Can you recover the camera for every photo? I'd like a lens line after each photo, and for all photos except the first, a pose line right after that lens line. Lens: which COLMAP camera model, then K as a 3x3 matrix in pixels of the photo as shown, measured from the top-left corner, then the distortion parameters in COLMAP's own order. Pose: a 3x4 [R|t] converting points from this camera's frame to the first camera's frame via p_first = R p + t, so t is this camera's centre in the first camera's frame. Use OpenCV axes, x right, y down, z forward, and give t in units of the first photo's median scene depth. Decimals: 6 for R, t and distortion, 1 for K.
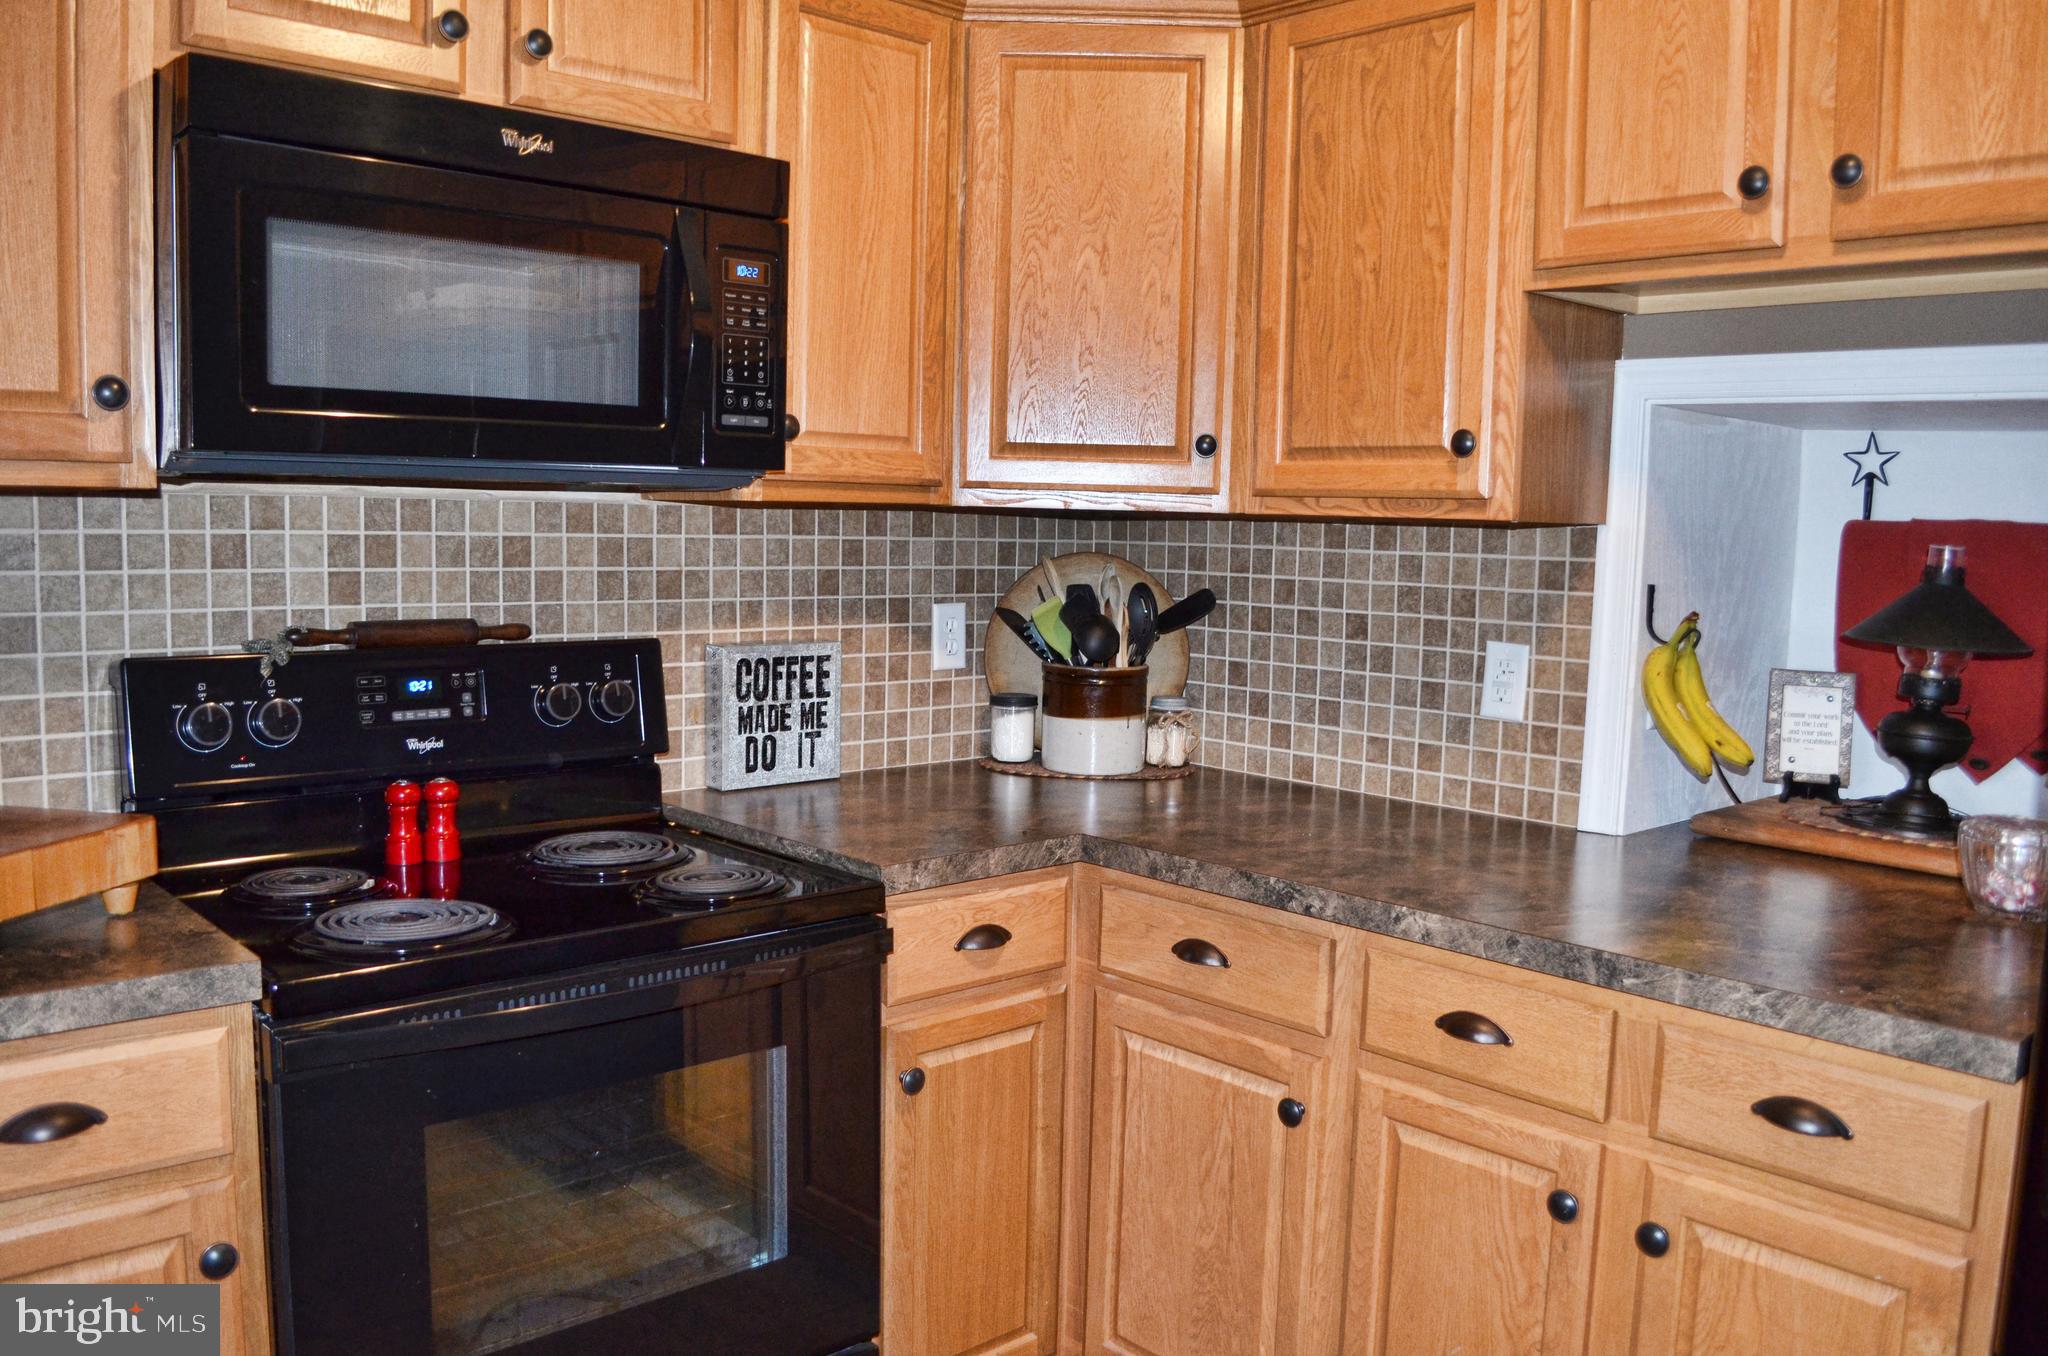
lens RADIAL K [[1610.6, 0, 1027.0], [0, 1610.6, 675.4], [0, 0, 1]] dist [-0.064052, -0.005777]
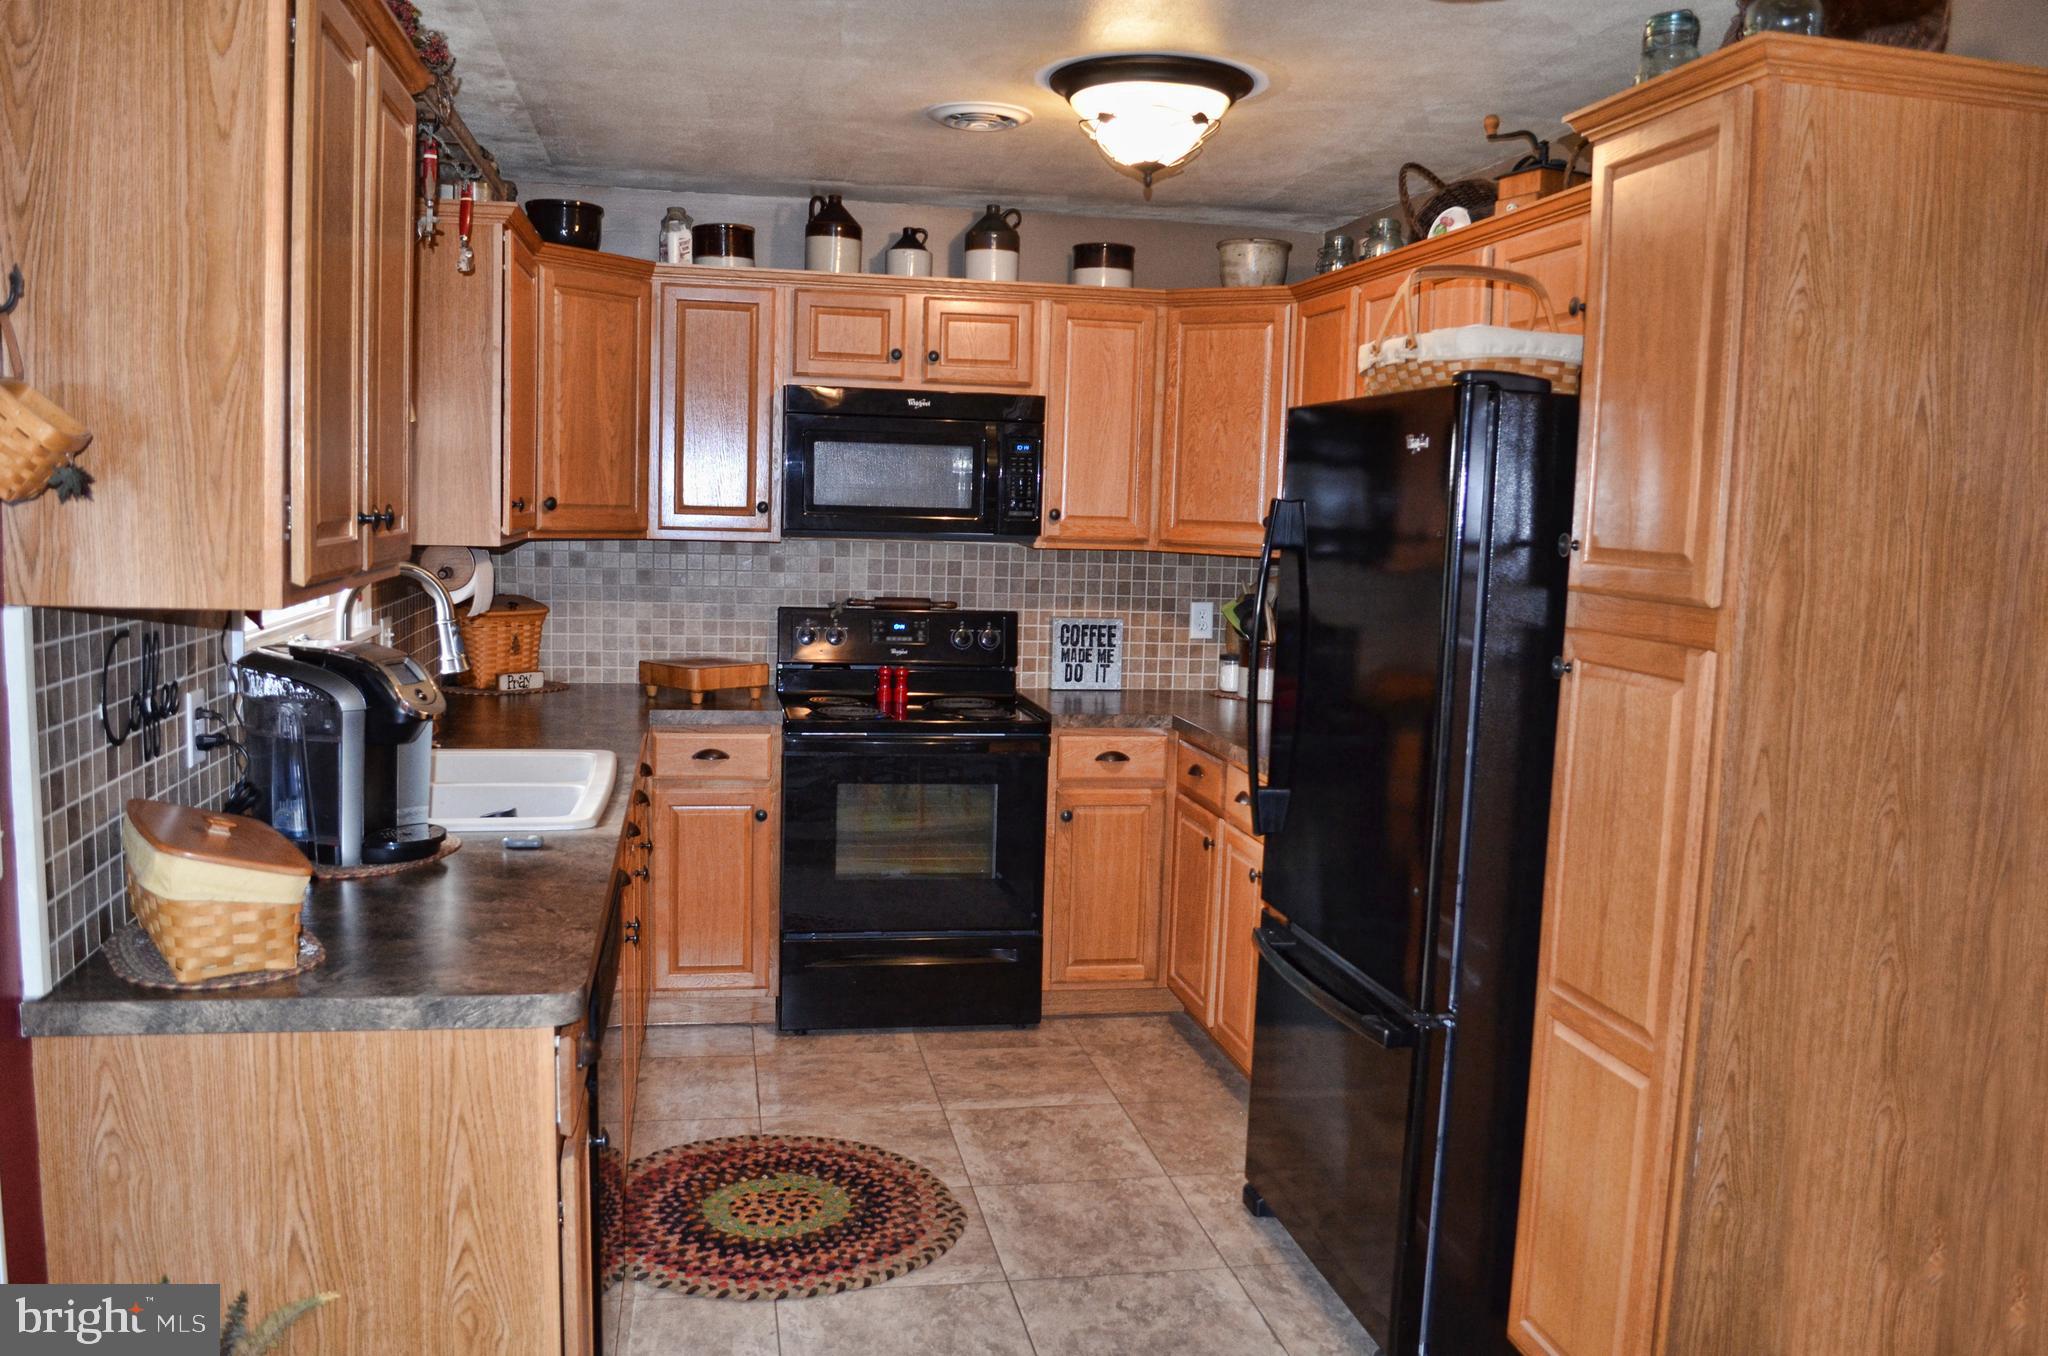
lens RADIAL K [[1610.6, 0, 1023.0], [0, 1610.6, 672.9], [0, 0, 1]] dist [-0.064052, -0.005777]
pose [[0.860537, 0.061640, -0.505644, 0.795325], [-0.063038, 0.997908, 0.014367, 0.024253], [0.505472, 0.019512, 0.862622, -0.756286]]
